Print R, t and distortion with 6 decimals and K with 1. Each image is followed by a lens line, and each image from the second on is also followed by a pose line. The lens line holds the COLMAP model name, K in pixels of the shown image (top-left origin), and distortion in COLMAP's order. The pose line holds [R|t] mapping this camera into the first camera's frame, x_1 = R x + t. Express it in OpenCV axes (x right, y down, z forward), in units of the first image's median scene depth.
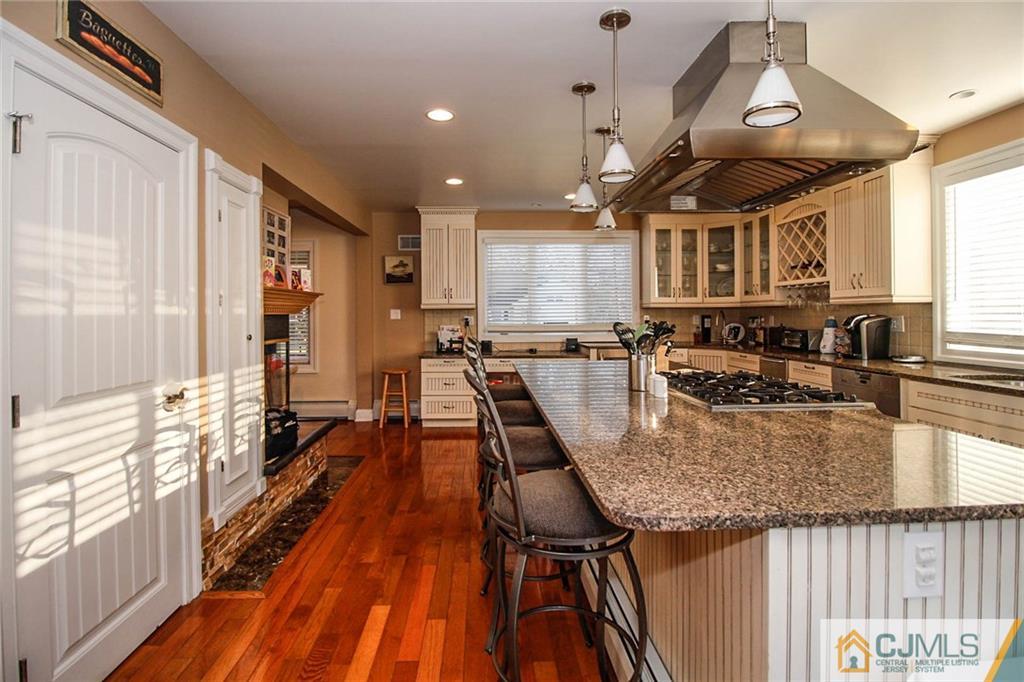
lens RADIAL K [[495.5, 0, 511.4], [0, 495.5, 317.6], [0, 0, 1]] dist [-0.000808, -0.000261]
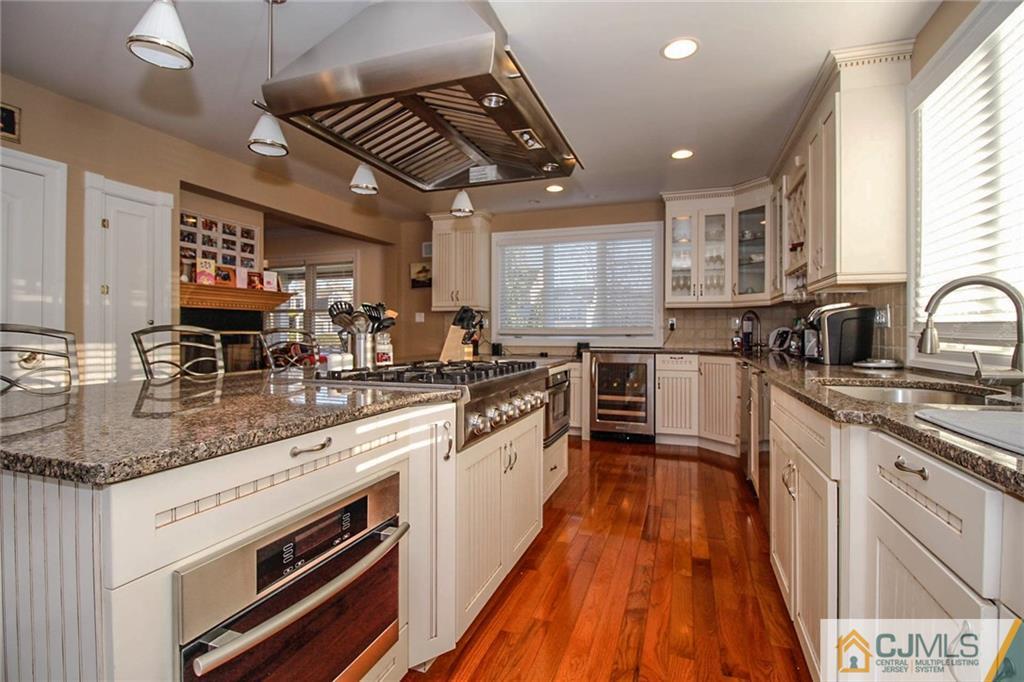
lens RADIAL K [[497.0, 0, 512.0], [0, 497.0, 341.0], [0, 0, 1]] dist [-0.003989, -0.000628]
pose [[0.923001, 0.014313, -0.384531, 0.366103], [-0.010485, 0.999872, 0.012049, 0.029765], [0.384654, -0.007090, 0.923033, 0.091906]]
